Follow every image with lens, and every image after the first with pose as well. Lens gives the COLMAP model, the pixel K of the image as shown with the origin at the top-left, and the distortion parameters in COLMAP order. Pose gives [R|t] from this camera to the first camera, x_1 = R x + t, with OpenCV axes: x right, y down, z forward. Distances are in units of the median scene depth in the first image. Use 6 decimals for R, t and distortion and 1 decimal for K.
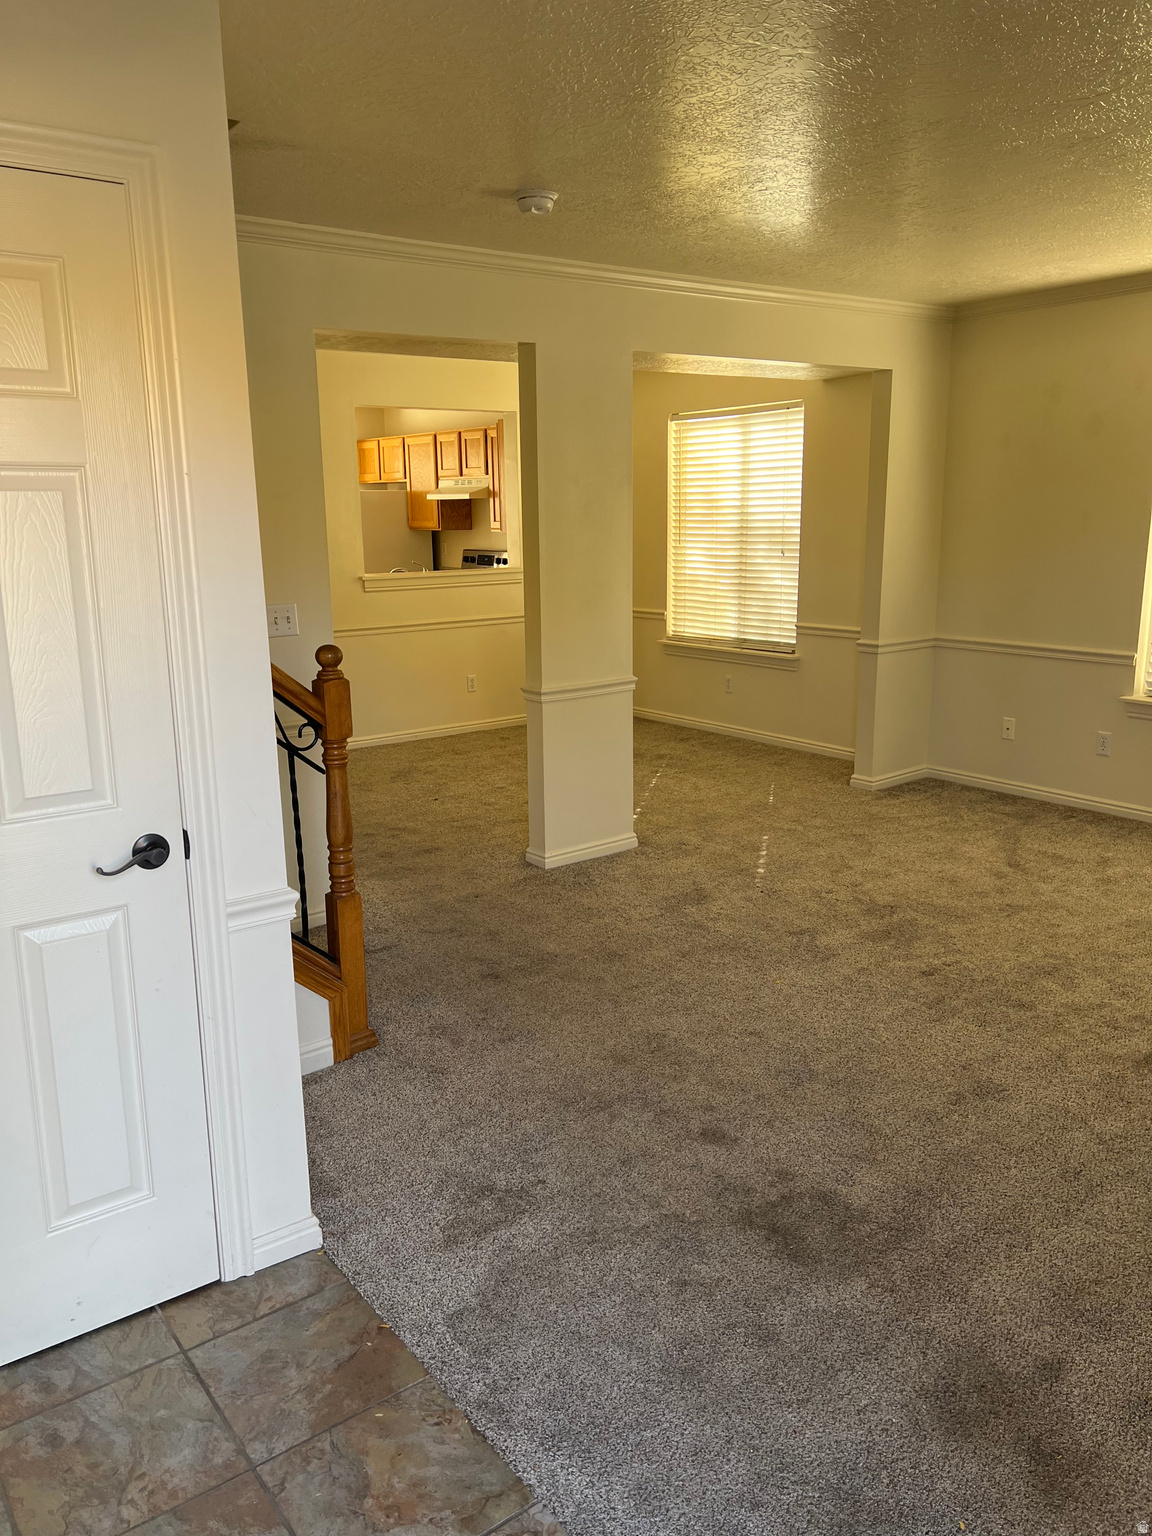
lens RADIAL K [[1146.4, 0, 571.7], [0, 1146.4, 766.1], [0, 0, 1]] dist [0.058333, -0.064389]
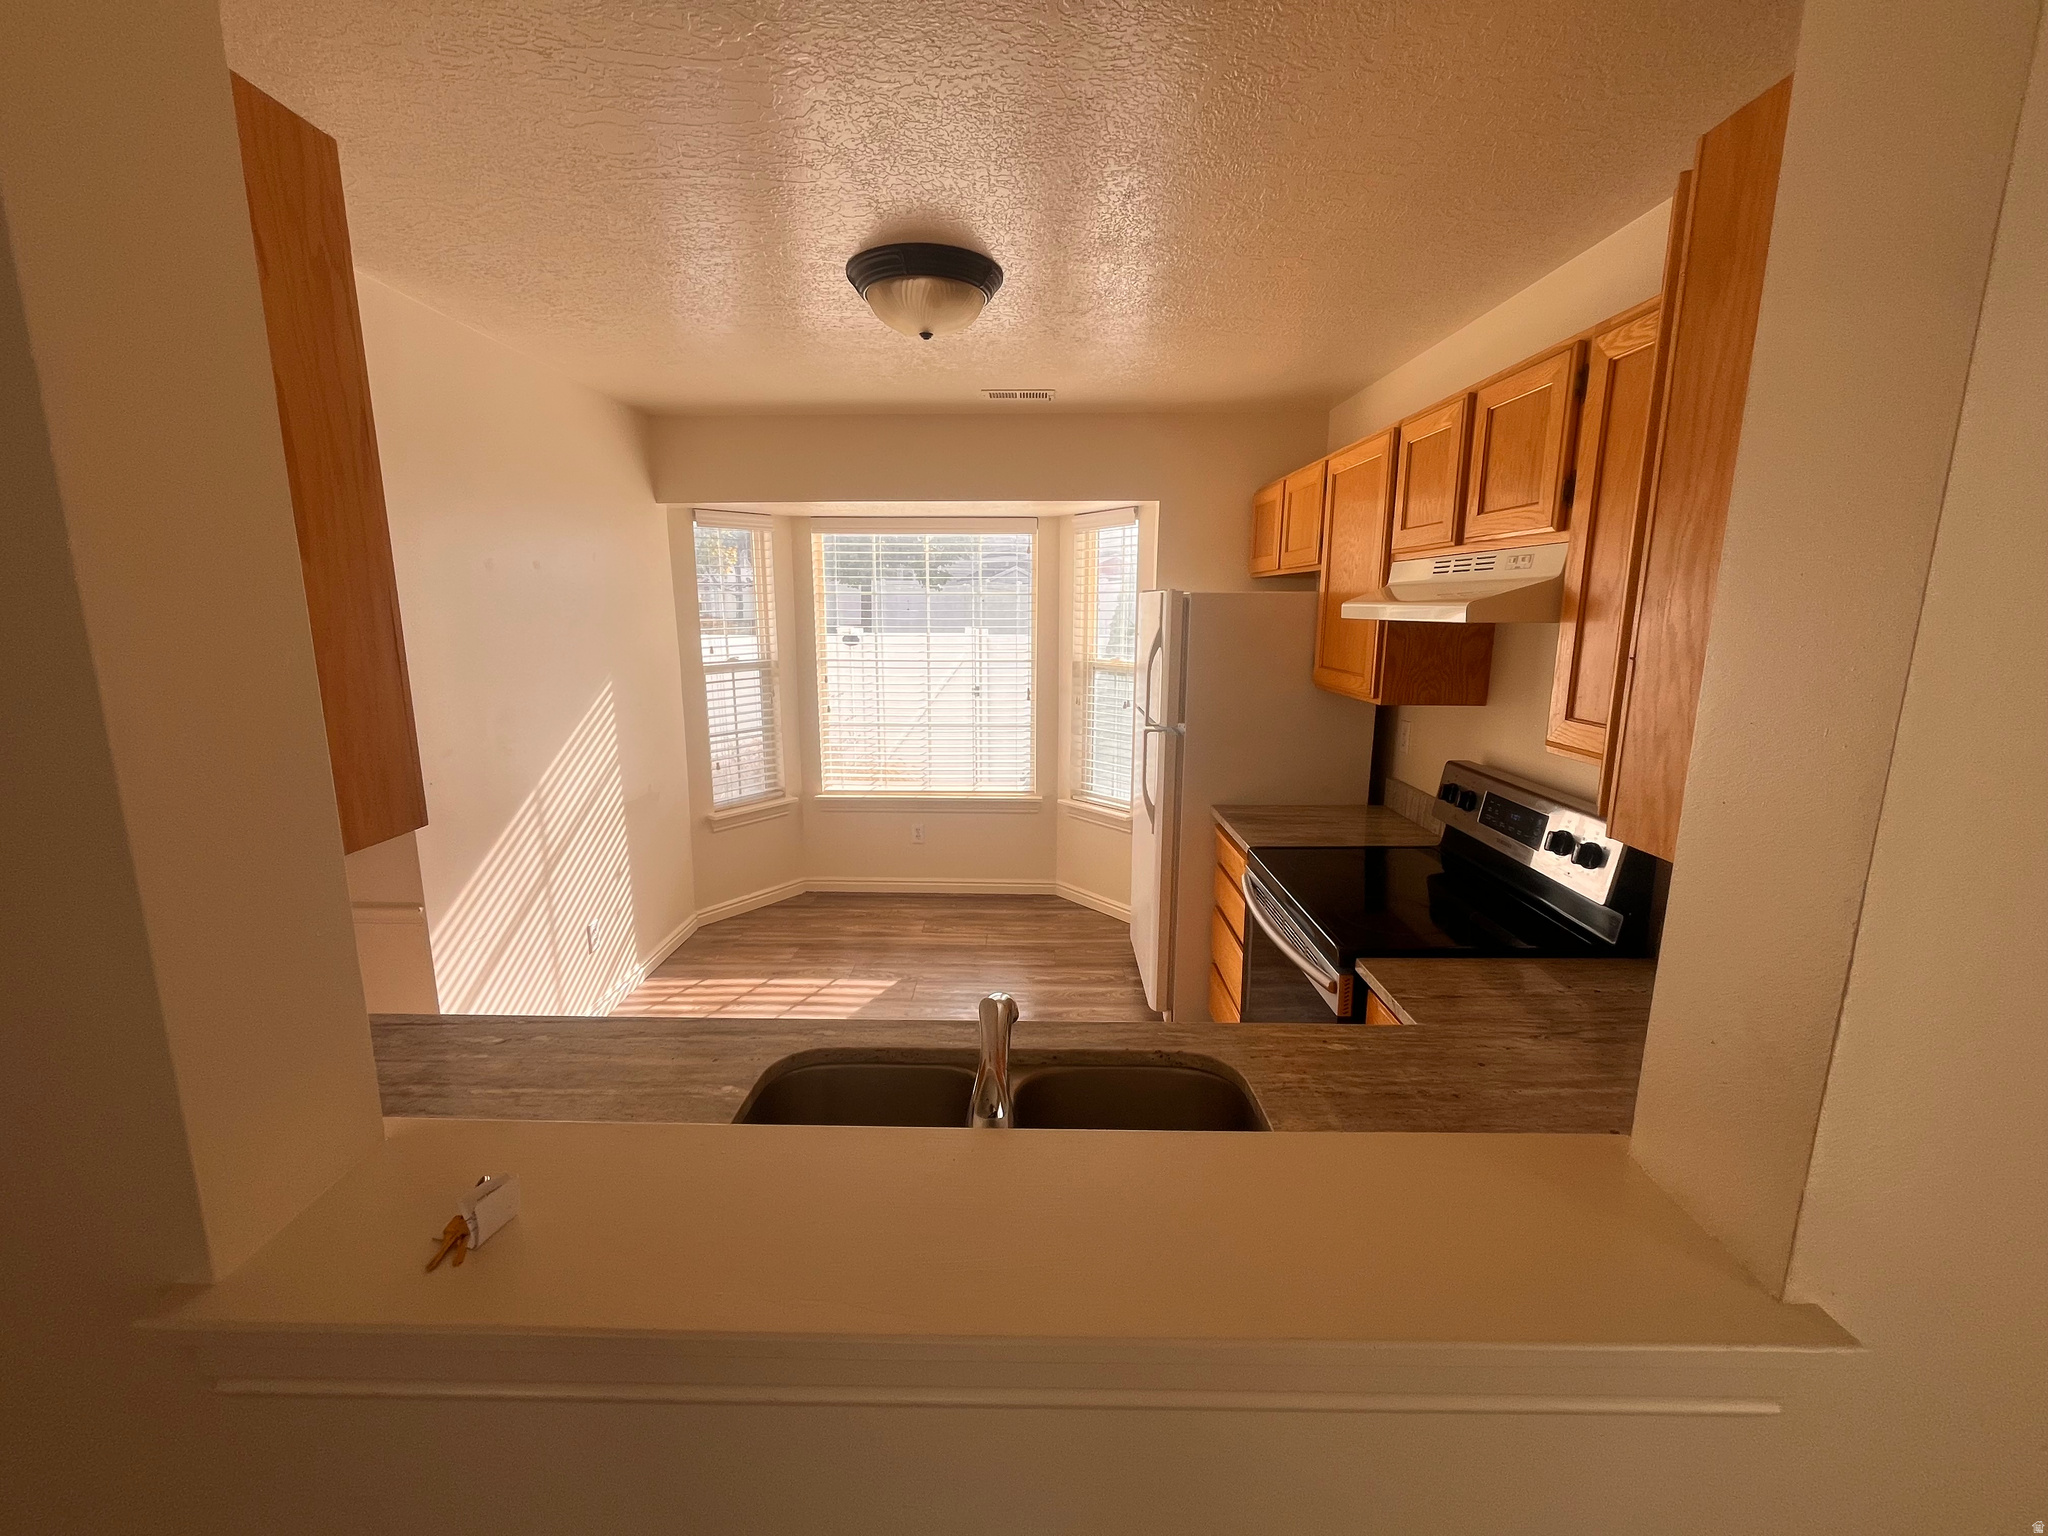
lens RADIAL K [[823.7, 0, 1023.4], [0, 823.7, 759.8], [0, 0, 1]] dist [-0.005224, 0.000295]
pose [[0.798519, 0.127994, -0.588205, -0.091657], [-0.147718, 0.988921, 0.014654, -0.311624], [0.583564, 0.075187, 0.808579, 1.301681]]
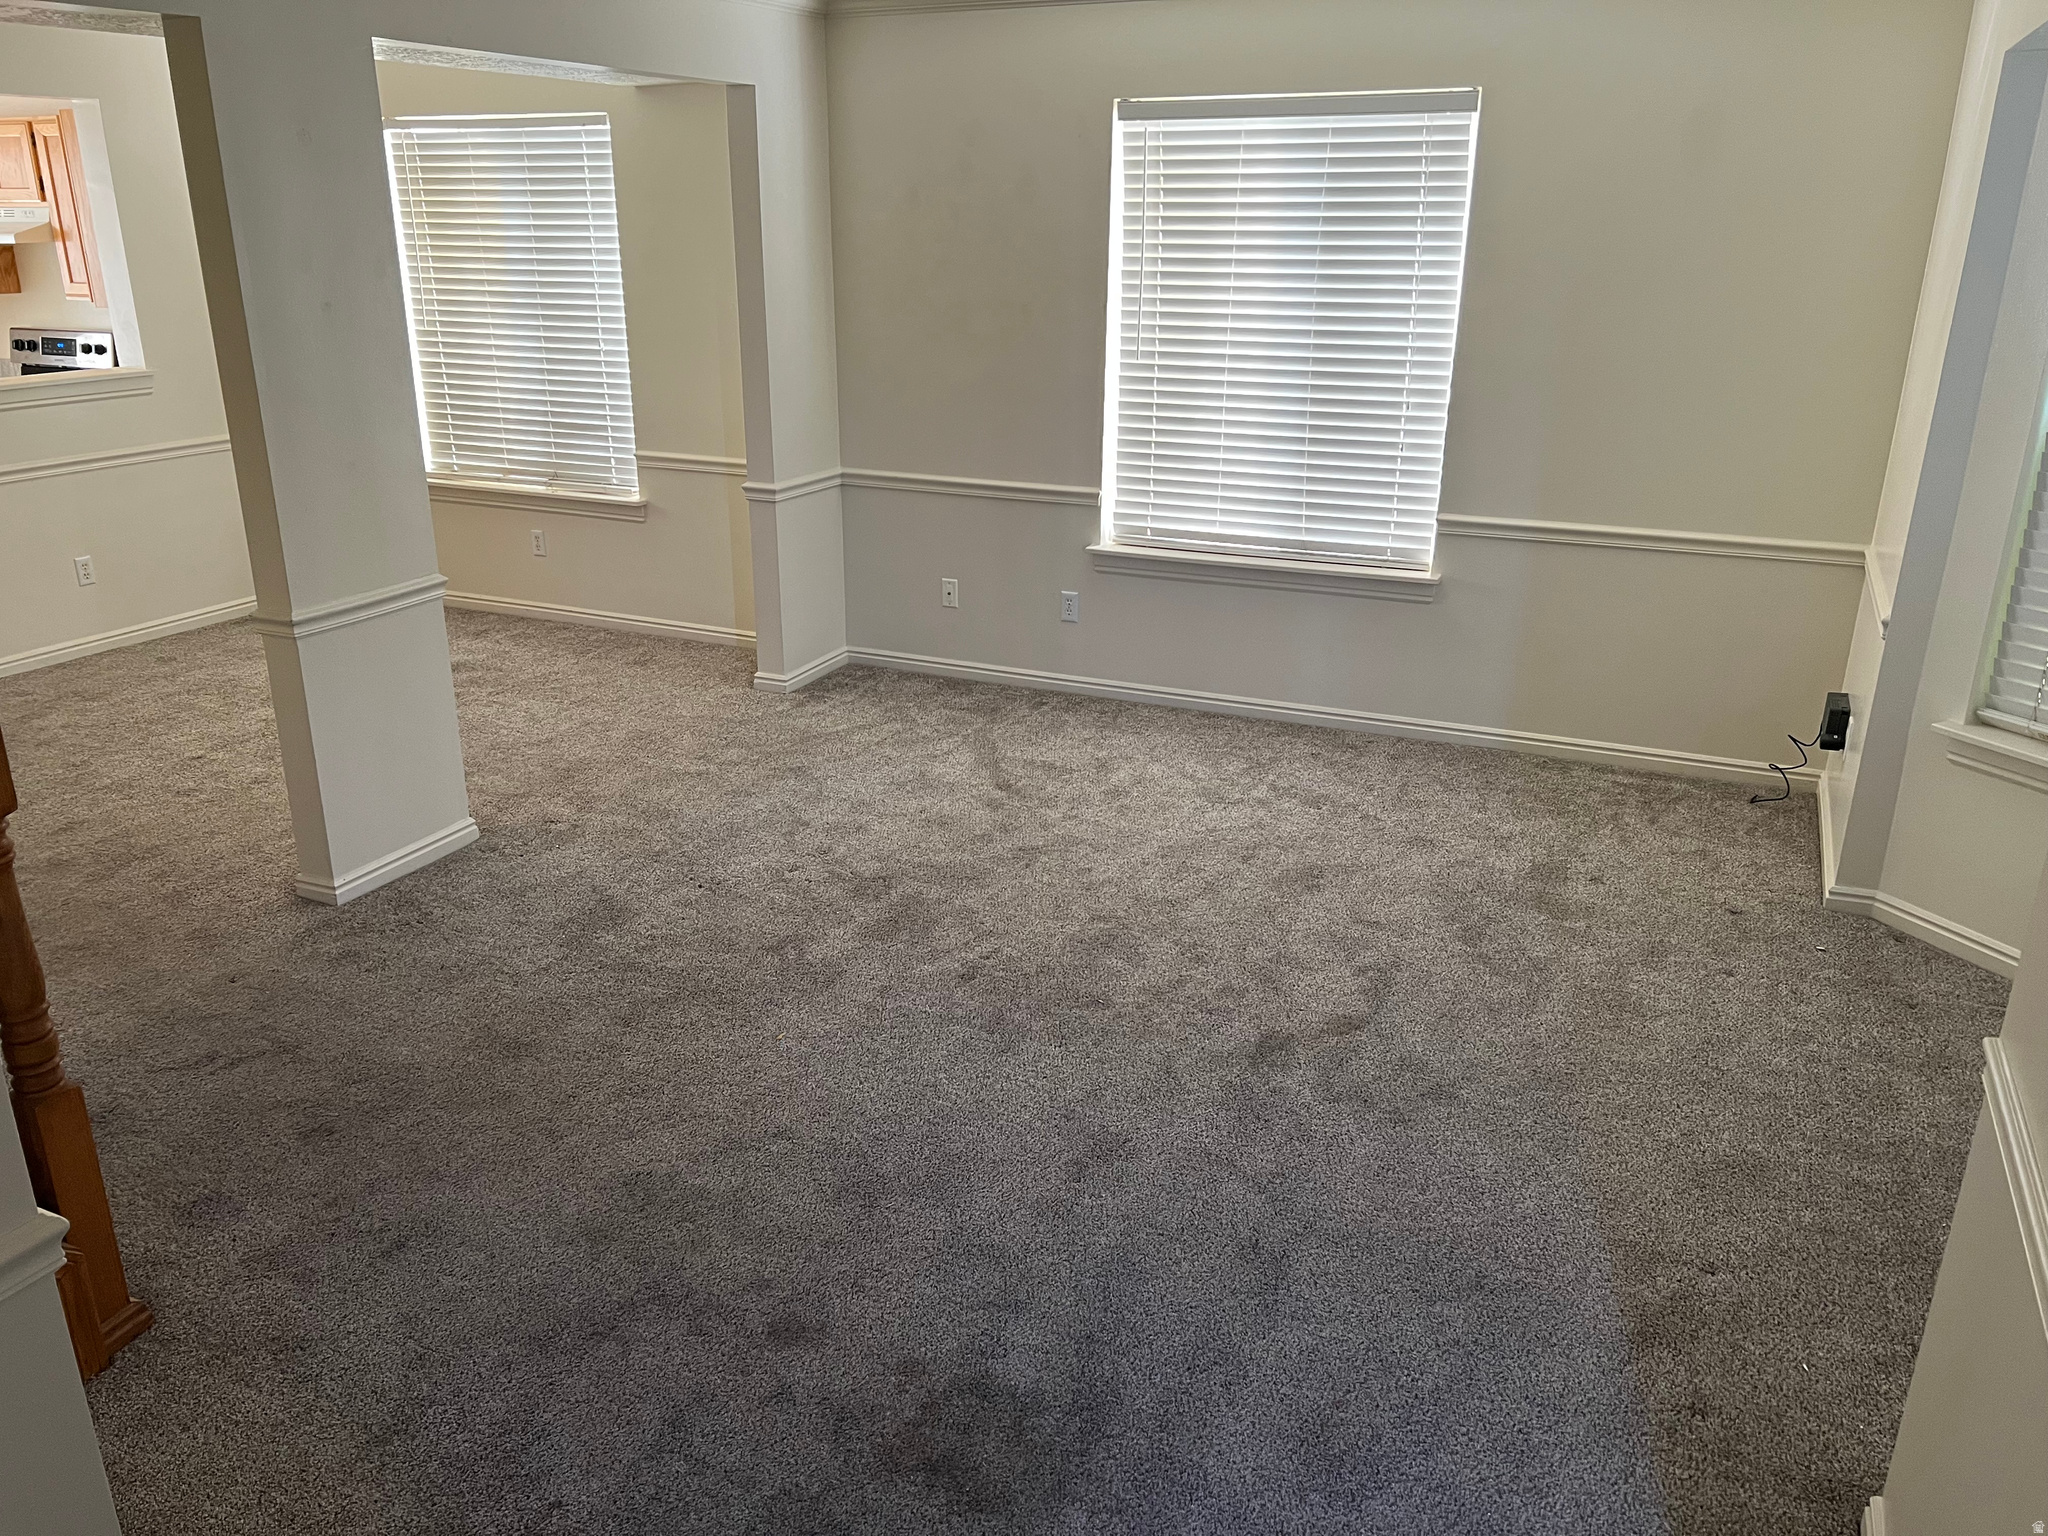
lens RADIAL K [[1528.6, 0, 1023.4], [0, 1528.6, 766.0], [0, 0, 1]] dist [0.058333, -0.064389]
pose [[0.877131, -0.141363, 0.458974, -0.063641], [0.086793, 0.986621, 0.138010, -0.060369], [-0.472343, -0.081217, 0.877665, 0.093247]]
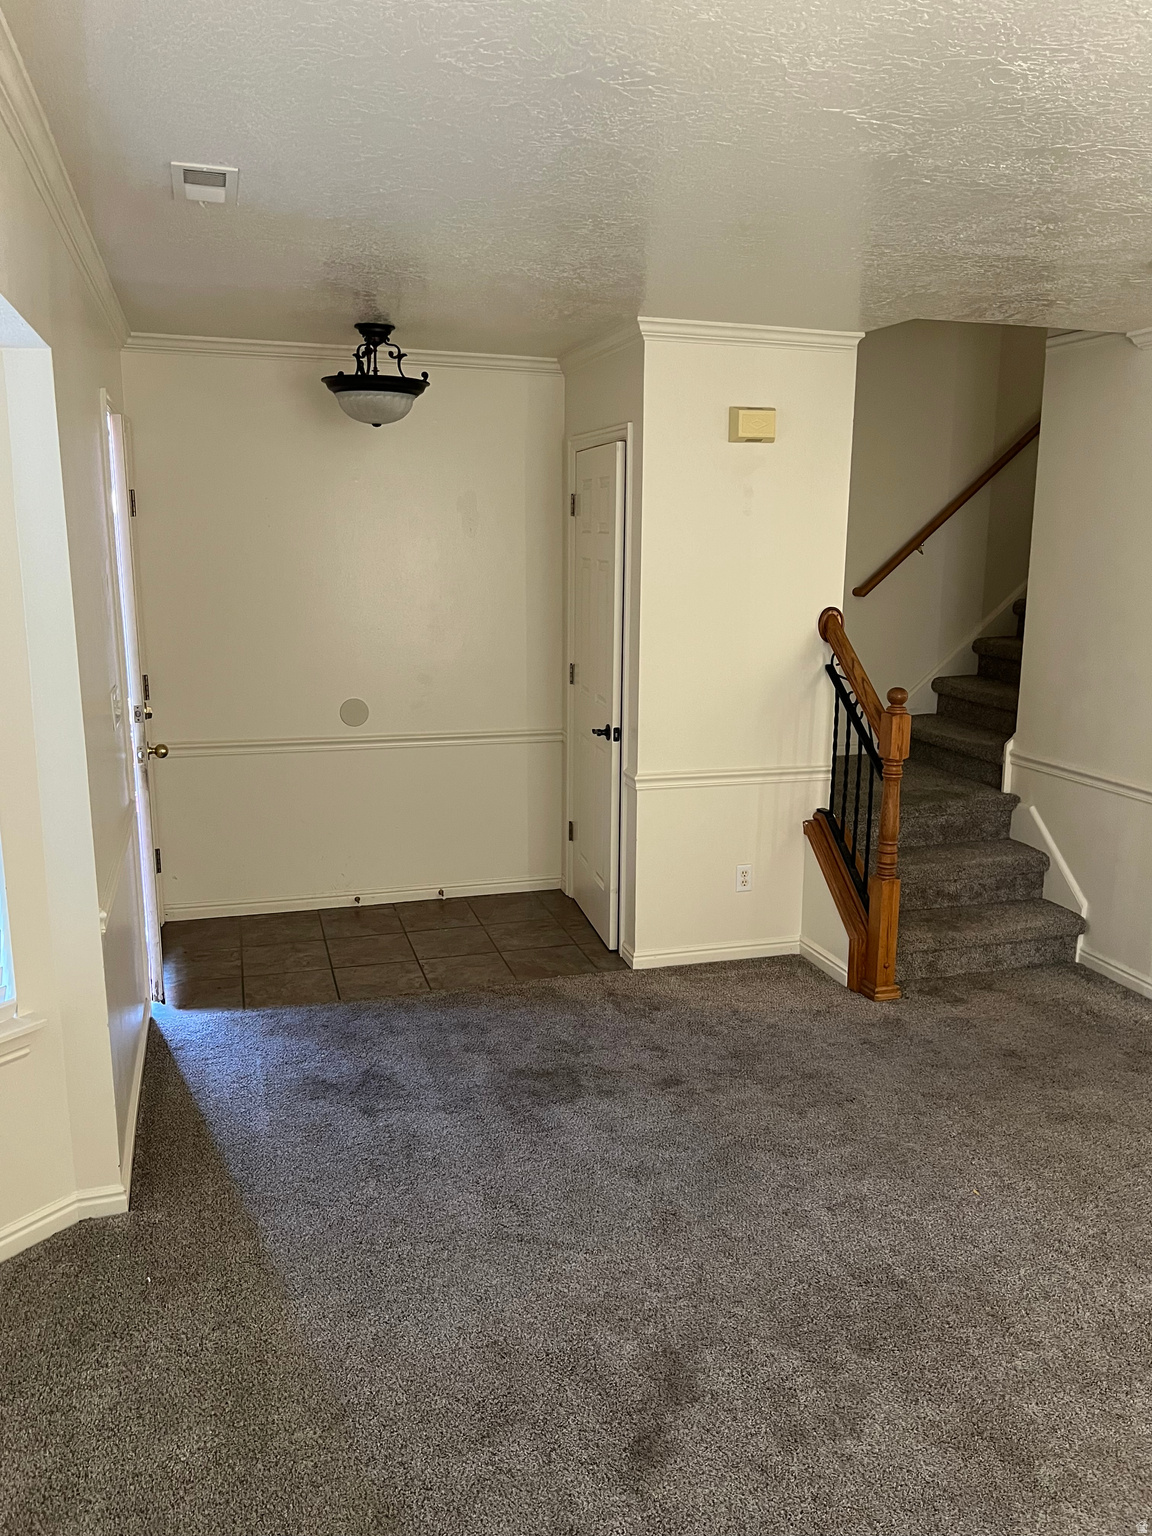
lens RADIAL K [[1146.4, 0, 576.2], [0, 1146.4, 762.5], [0, 0, 1]] dist [0.058333, -0.064389]
pose [[-0.341527, 0.191327, -0.920192, 0.663848], [-0.212182, 0.938090, 0.273799, -0.177742], [0.915608, 0.288758, -0.279787, 0.608155]]
